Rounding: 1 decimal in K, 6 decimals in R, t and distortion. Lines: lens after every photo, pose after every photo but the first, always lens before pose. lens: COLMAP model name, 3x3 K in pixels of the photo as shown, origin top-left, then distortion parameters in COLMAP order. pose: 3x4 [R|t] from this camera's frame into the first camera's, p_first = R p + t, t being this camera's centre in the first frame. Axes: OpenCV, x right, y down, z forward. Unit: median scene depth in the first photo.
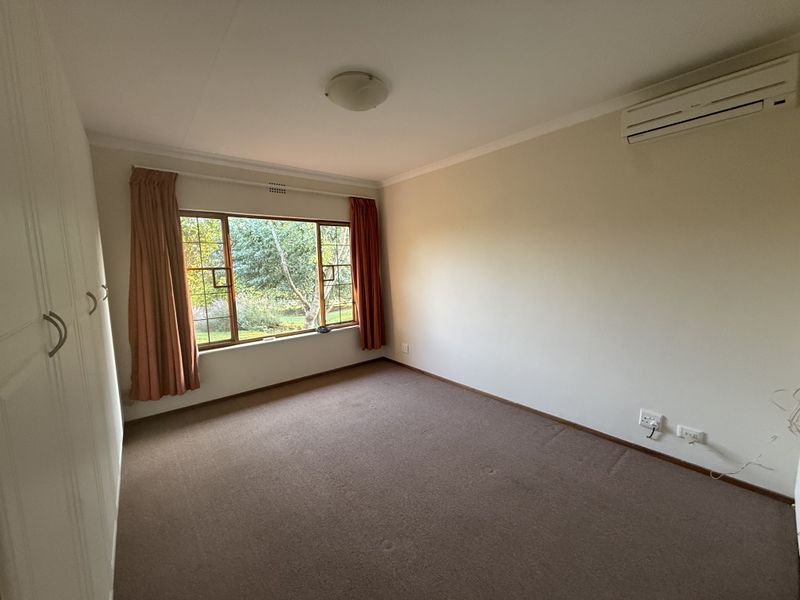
lens RADIAL K [[320.2, 0, 400.6], [0, 320.2, 299.0], [0, 0, 1]] dist [-0.001061, 0.000154]
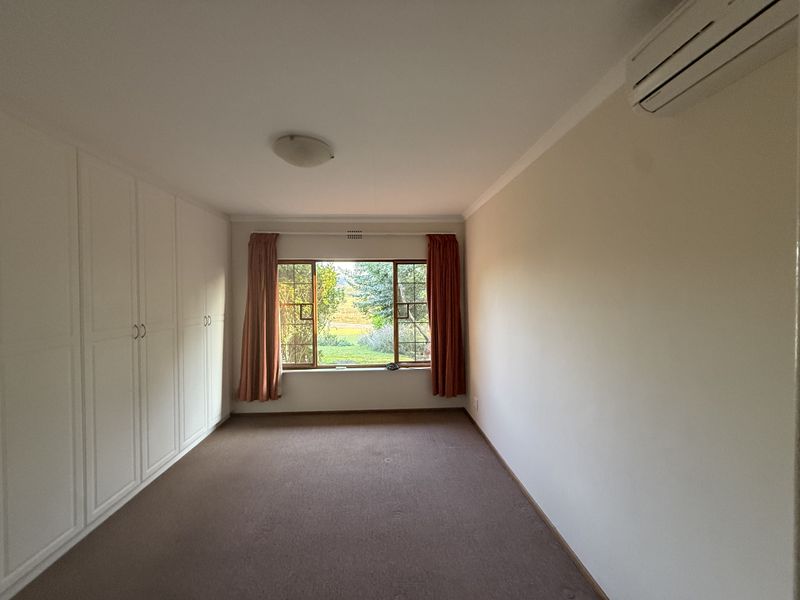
lens RADIAL K [[320.2, 0, 399.0], [0, 320.2, 297.7], [0, 0, 1]] dist [-0.001061, 0.000154]
pose [[0.800362, 0.024342, -0.599023, 0.412883], [-0.078466, 0.994834, -0.064412, -0.062860], [0.594360, 0.098556, 0.798137, 0.206356]]
